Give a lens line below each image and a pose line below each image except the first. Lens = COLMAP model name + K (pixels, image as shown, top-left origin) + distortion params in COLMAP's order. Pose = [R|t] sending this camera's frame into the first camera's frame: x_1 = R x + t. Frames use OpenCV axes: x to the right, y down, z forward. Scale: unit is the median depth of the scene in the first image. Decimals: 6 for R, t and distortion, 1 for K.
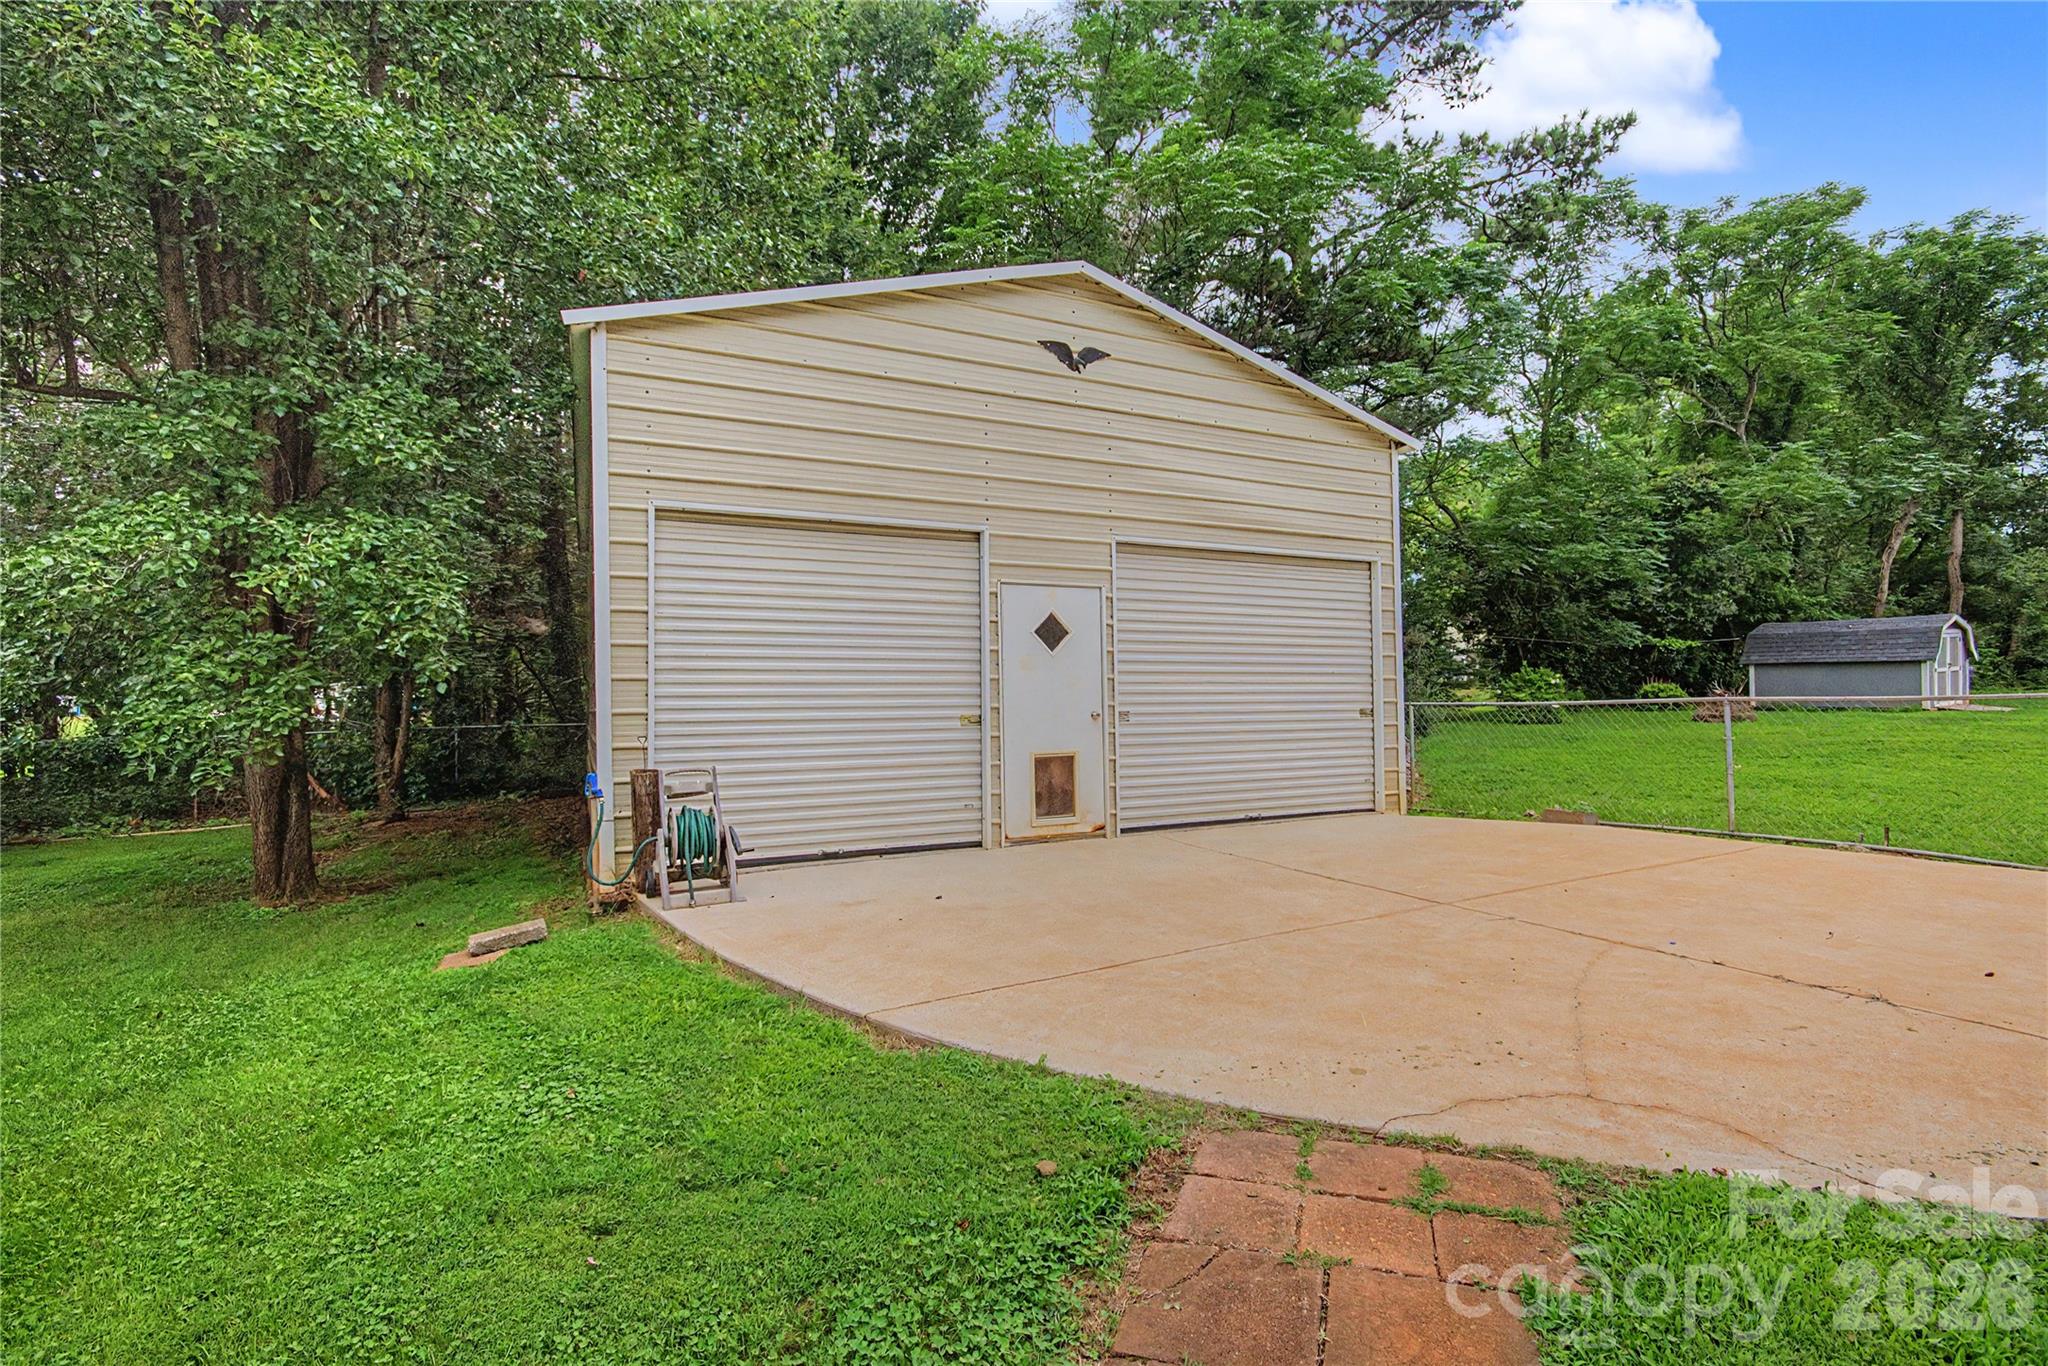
lens RADIAL K [[912.2, 0, 1025.2], [0, 912.2, 683.4], [0, 0, 1]] dist [-0.001420, 0.000303]
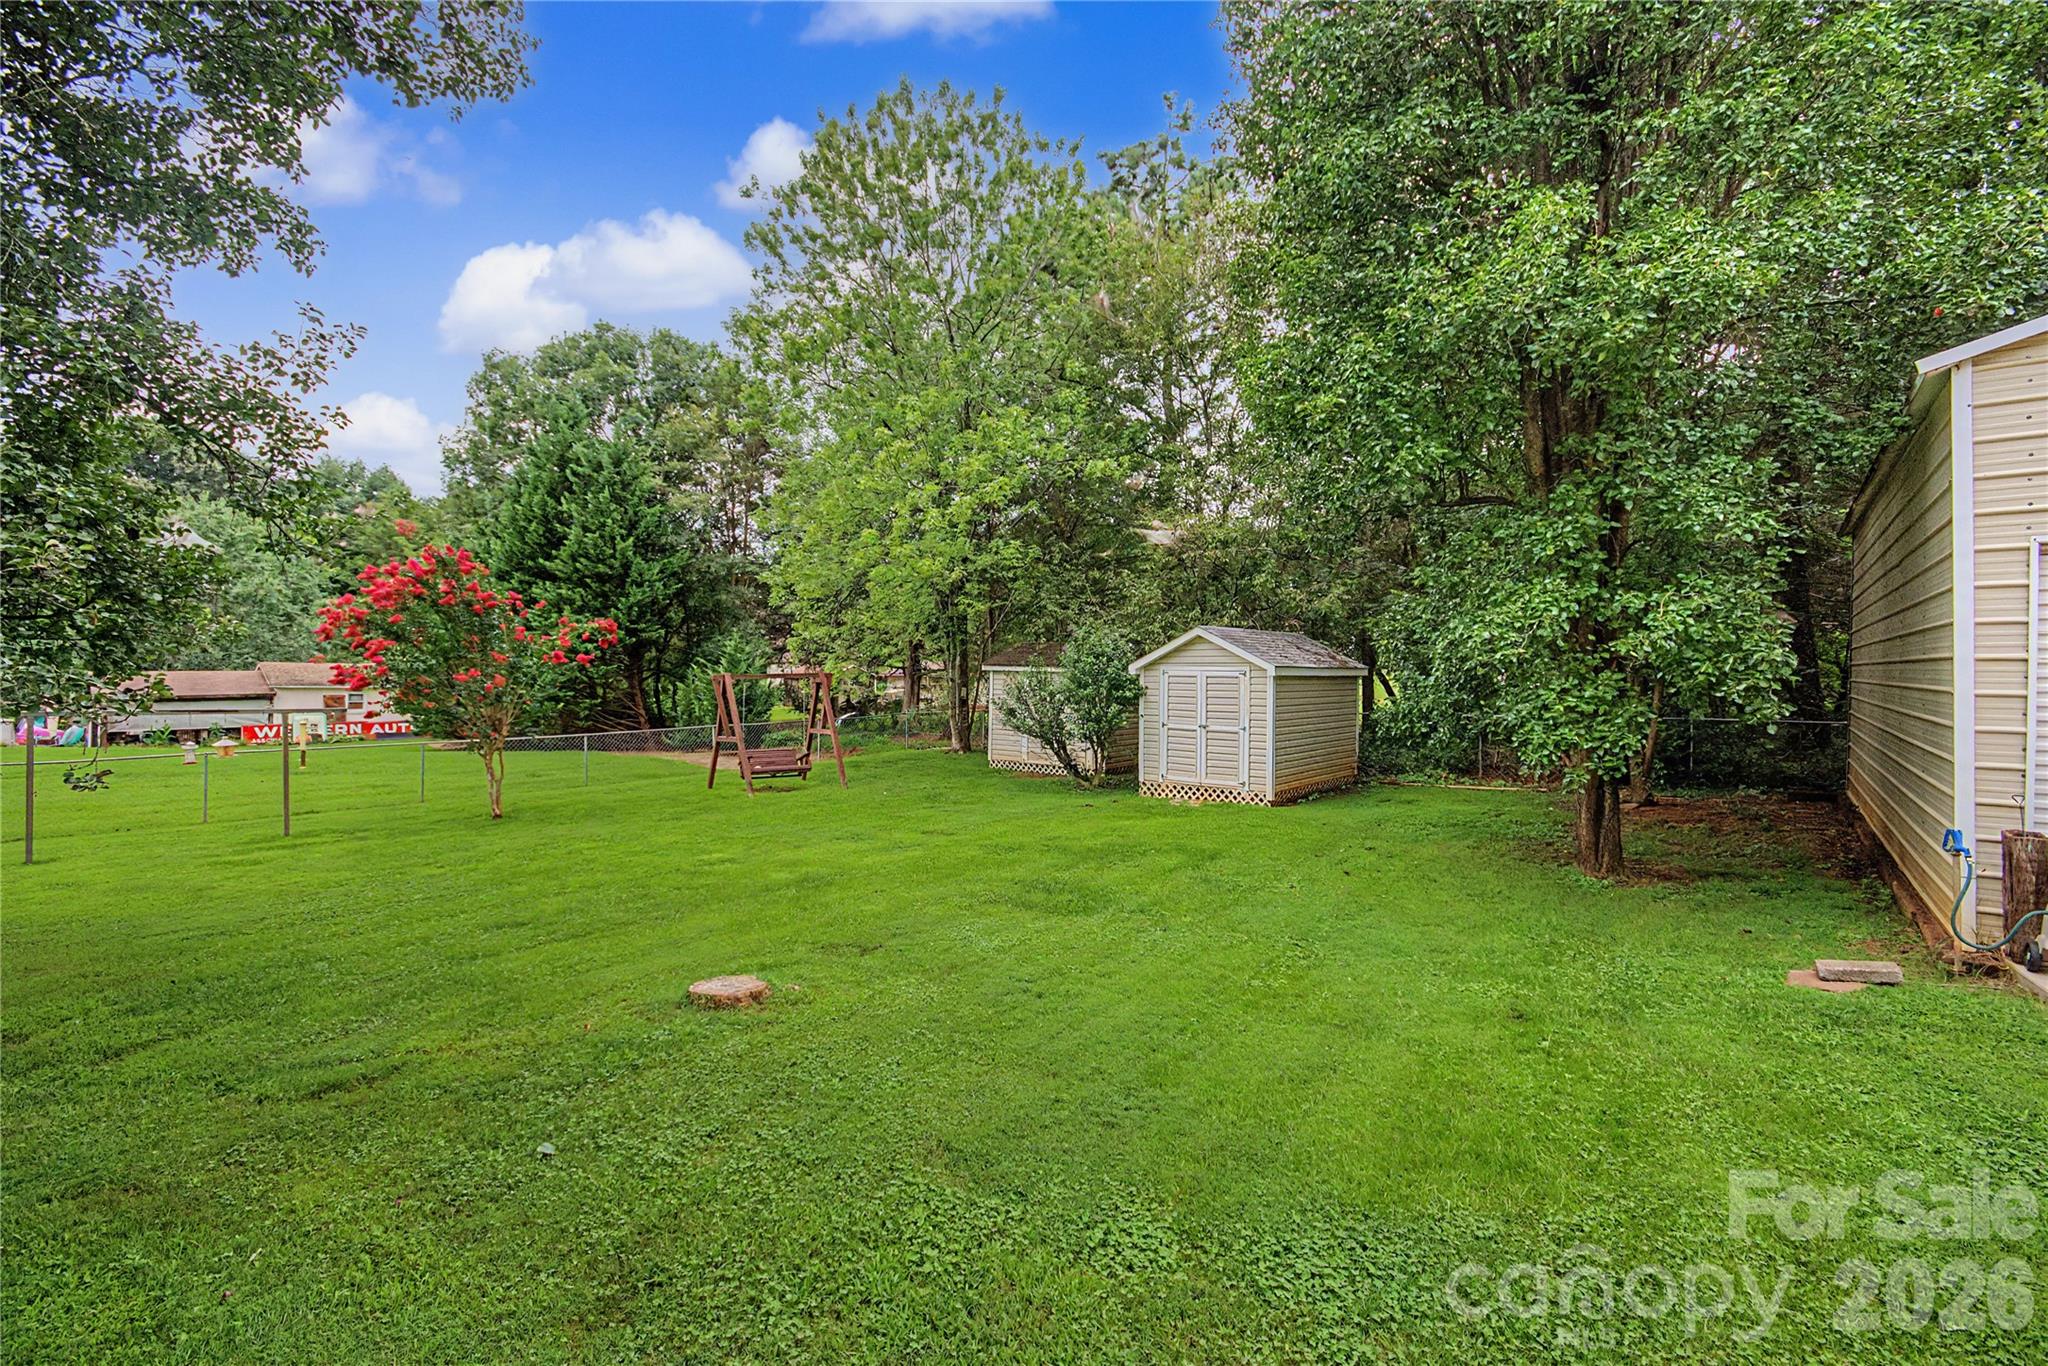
lens RADIAL K [[912.2, 0, 1021.8], [0, 912.2, 673.1], [0, 0, 1]] dist [-0.001420, 0.000303]
pose [[0.429931, 0.022507, -0.902581, -0.022008], [0.018358, 0.999265, 0.033663, -0.116674], [0.902675, -0.031042, 0.429202, -0.313701]]
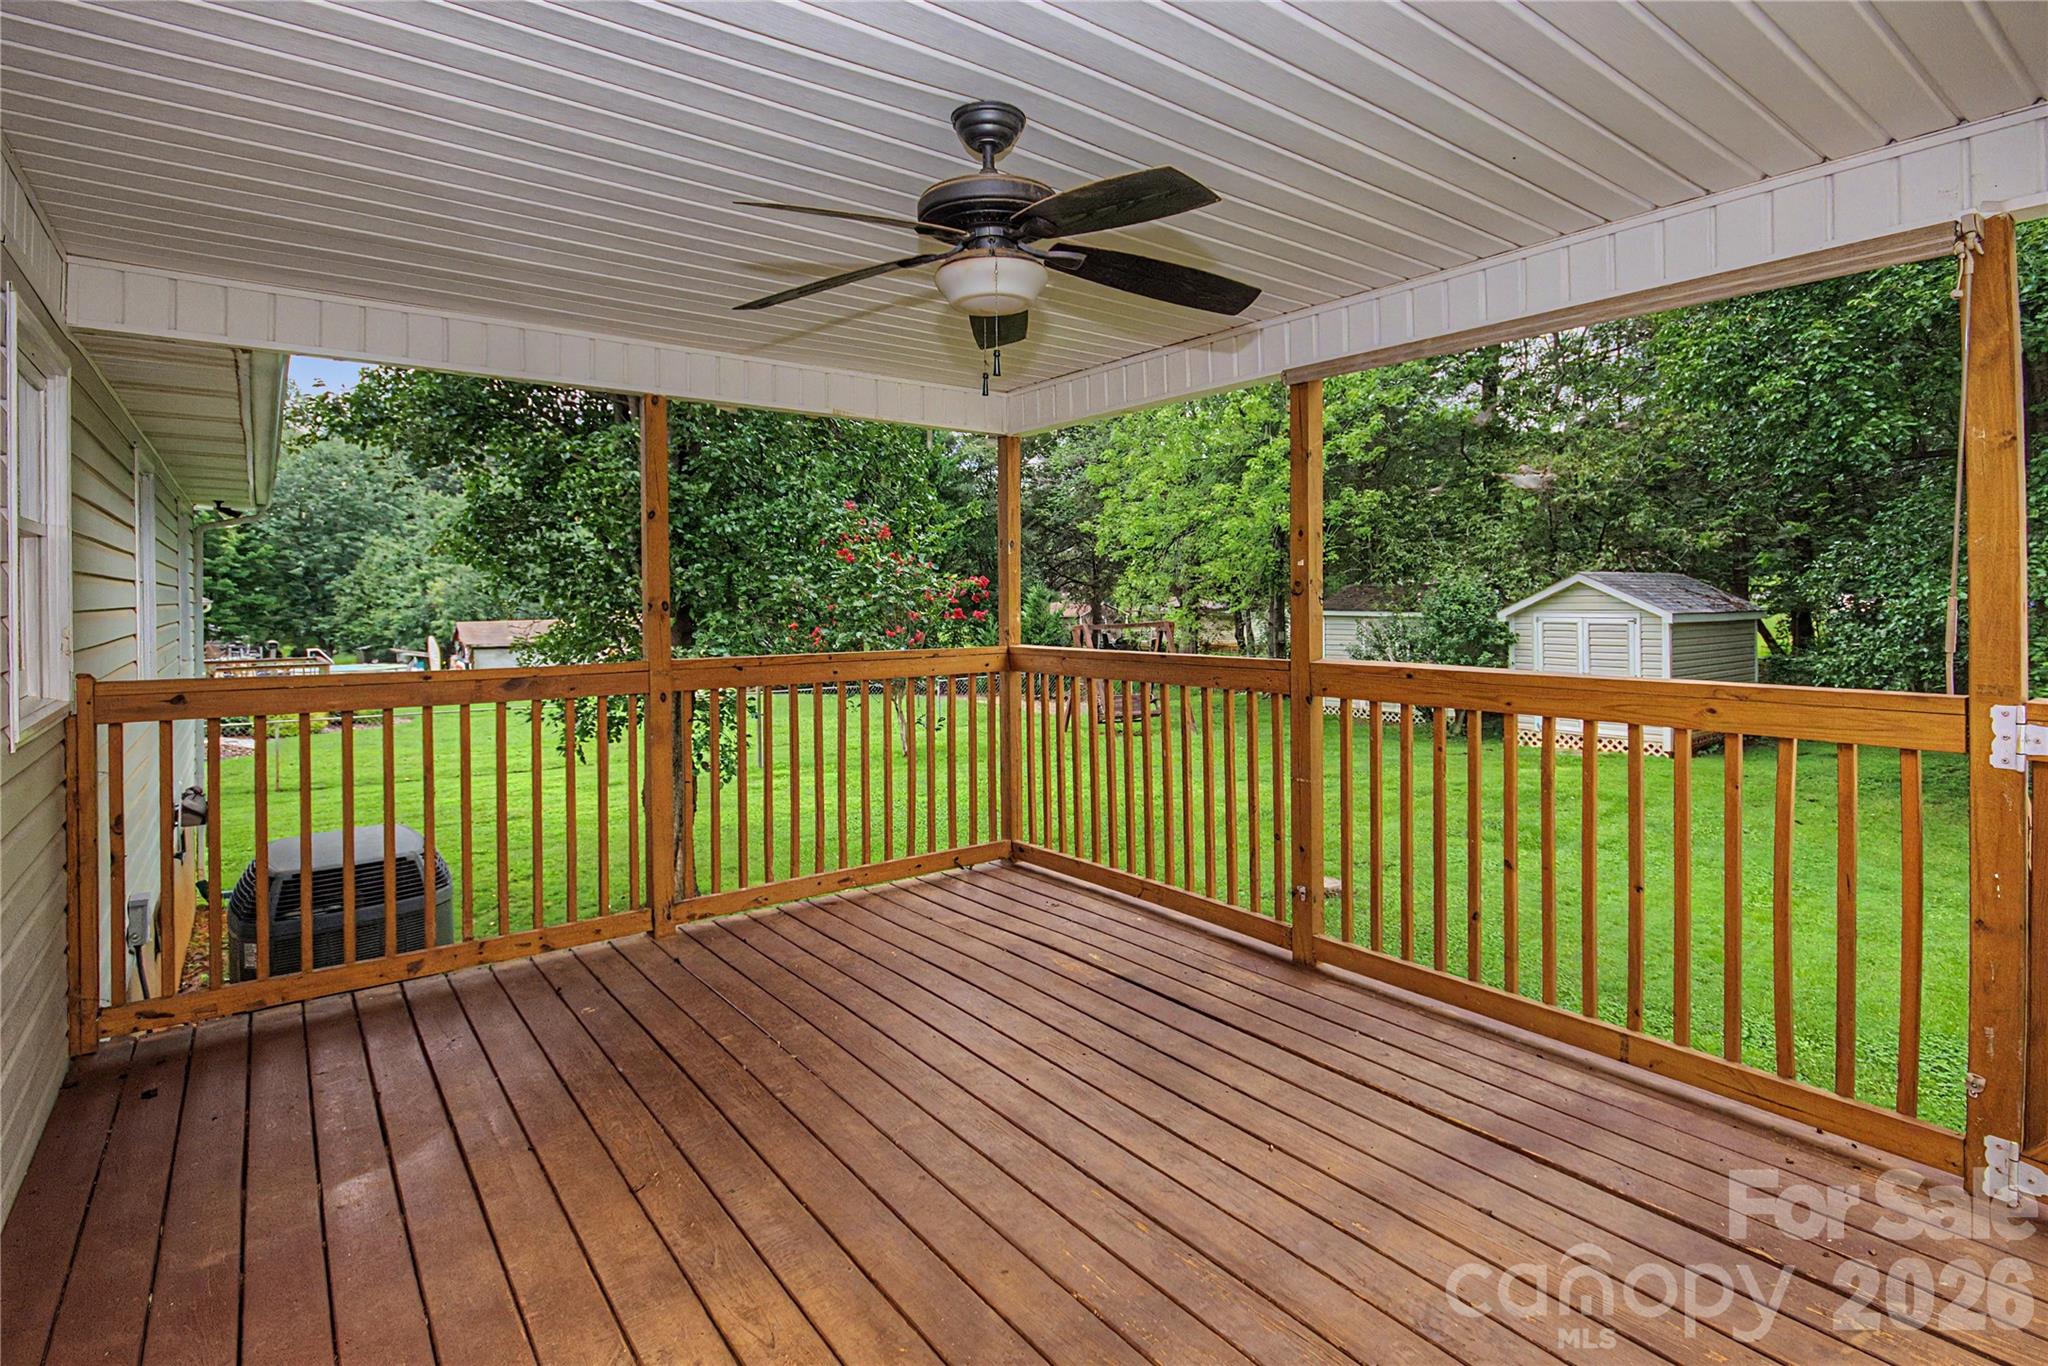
lens RADIAL K [[991.2, 0, 1025.1], [0, 991.2, 593.9], [0, 0, 1]] dist [0.004904, 0.000403]
pose [[0.197829, 0.005027, -0.980224, 0.247642], [0.034125, 0.999345, 0.012012, -0.177670], [0.979642, -0.035826, 0.197528, -0.786450]]
